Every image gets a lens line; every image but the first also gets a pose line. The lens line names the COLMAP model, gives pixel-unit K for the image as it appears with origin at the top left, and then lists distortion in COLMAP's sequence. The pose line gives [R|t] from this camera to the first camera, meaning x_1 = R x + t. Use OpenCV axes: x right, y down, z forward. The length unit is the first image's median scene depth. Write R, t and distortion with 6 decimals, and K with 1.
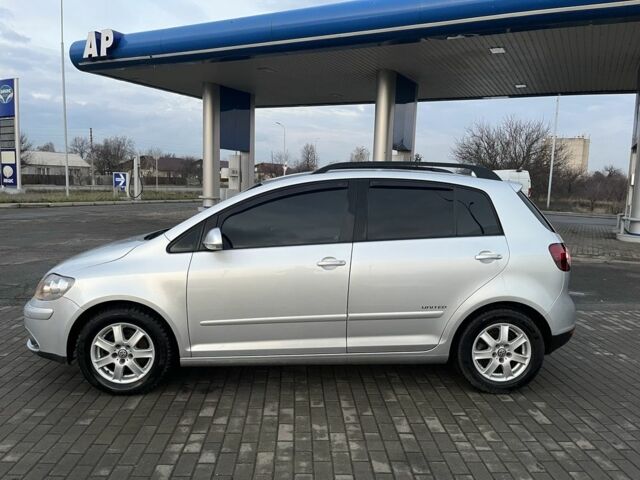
lens RADIAL K [[484.5, 0, 320.0], [0, 484.5, 240.0], [0, 0, 1]] dist [0.081743, -0.115263]
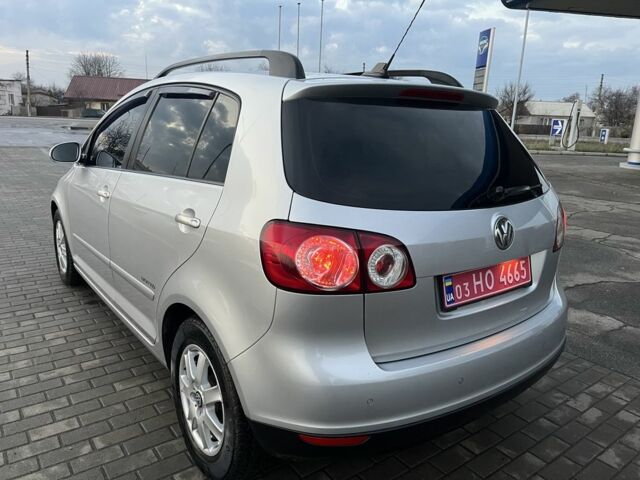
lens RADIAL K [[484.5, 0, 320.0], [0, 484.5, 240.0], [0, 0, 1]] dist [0.081743, -0.115263]
pose [[0.558364, 0.199701, -0.805201, 0.880531], [-0.123553, 0.979788, 0.157324, -0.046260], [0.820344, 0.011640, 0.571752, 0.827577]]
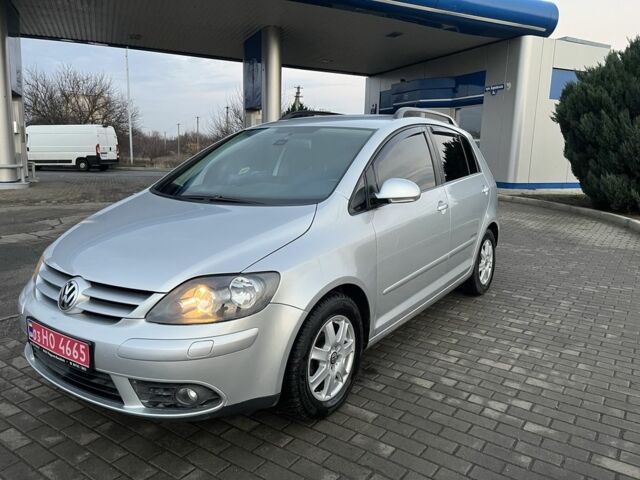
lens RADIAL K [[484.5, 0, 320.0], [0, 484.5, 240.0], [0, 0, 1]] dist [0.081743, -0.115263]
pose [[0.611825, -0.156072, 0.775443, -0.945535], [0.090432, 0.987714, 0.127445, -0.037658], [-0.785807, -0.007849, 0.618422, 0.559689]]
